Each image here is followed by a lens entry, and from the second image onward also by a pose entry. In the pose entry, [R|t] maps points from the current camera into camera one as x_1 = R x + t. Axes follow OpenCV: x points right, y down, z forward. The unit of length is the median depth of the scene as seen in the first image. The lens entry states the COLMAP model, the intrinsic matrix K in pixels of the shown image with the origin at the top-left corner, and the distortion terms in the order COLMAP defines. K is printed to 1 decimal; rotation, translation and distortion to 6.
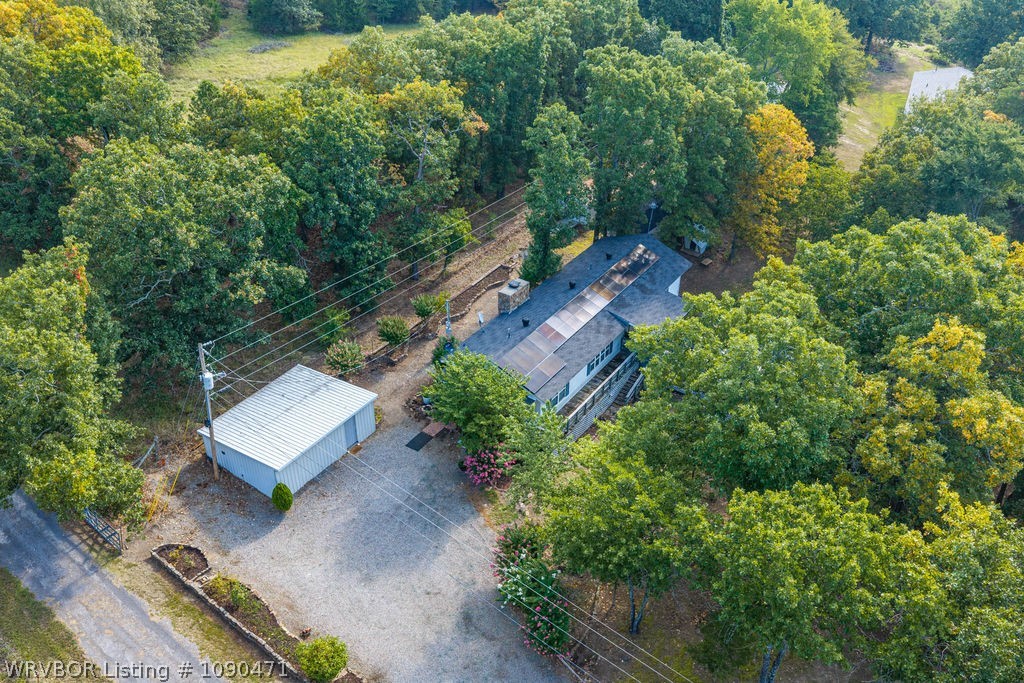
lens RADIAL K [[844.4, 0, 517.0], [0, 844.4, 345.0], [0, 0, 1]] dist [0.019585, -0.031723]
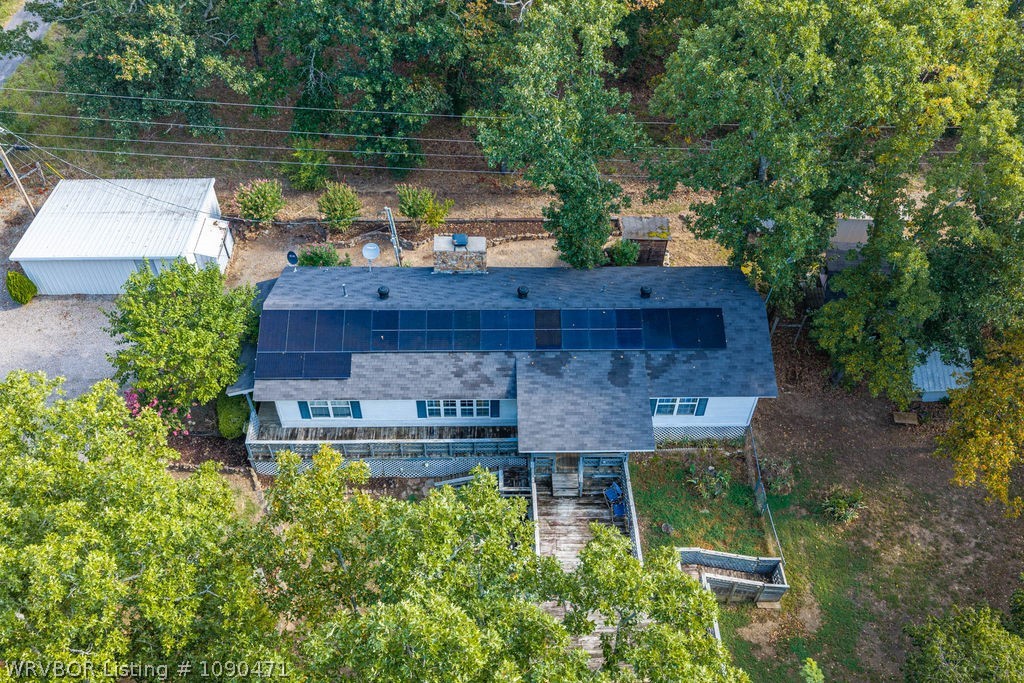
lens RADIAL K [[844.4, 0, 512.7], [0, 844.4, 347.6], [0, 0, 1]] dist [0.019585, -0.031723]
pose [[0.576381, 0.601148, -0.553540, 0.462071], [-0.465290, 0.798275, 0.382443, -0.293984], [0.671782, 0.037124, 0.739818, 0.585038]]
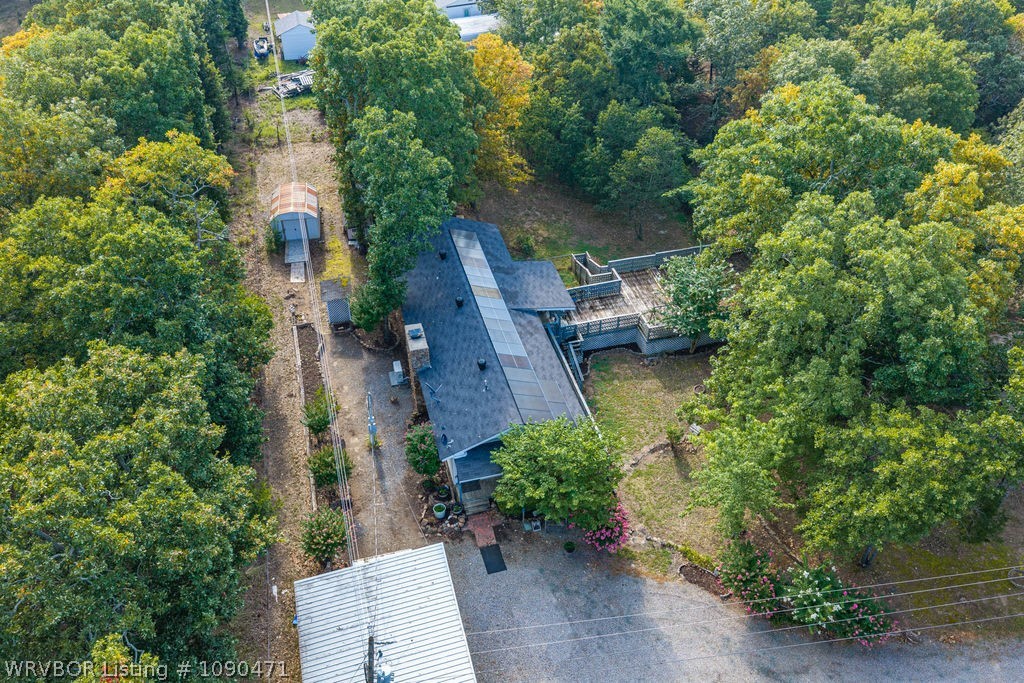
lens RADIAL K [[844.4, 0, 515.8], [0, 844.4, 340.1], [0, 0, 1]] dist [0.019585, -0.031723]
pose [[0.663583, -0.485210, 0.569411, -0.432285], [0.431111, 0.870070, 0.239000, -0.234247], [-0.611393, 0.086883, 0.786543, 0.324423]]
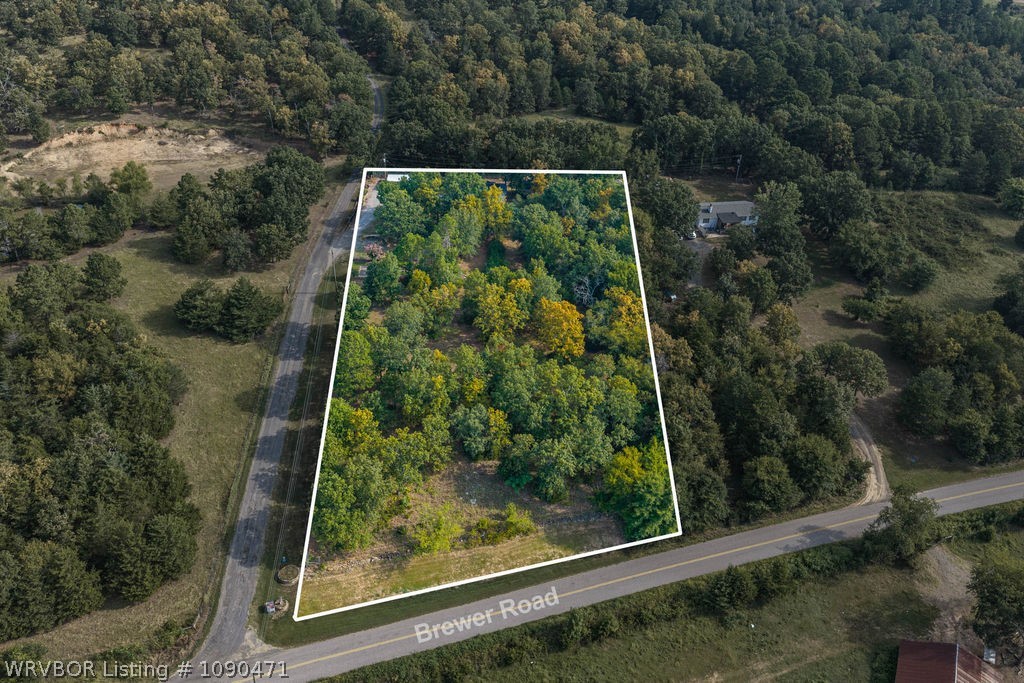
lens RADIAL K [[844.4, 0, 513.7], [0, 844.4, 345.9], [0, 0, 1]] dist [0.019585, -0.031723]
pose [[0.602430, 0.425350, -0.675393, 3.536474], [-0.466895, 0.874096, 0.134033, -0.027465], [0.647369, 0.234592, 0.725175, -1.756393]]
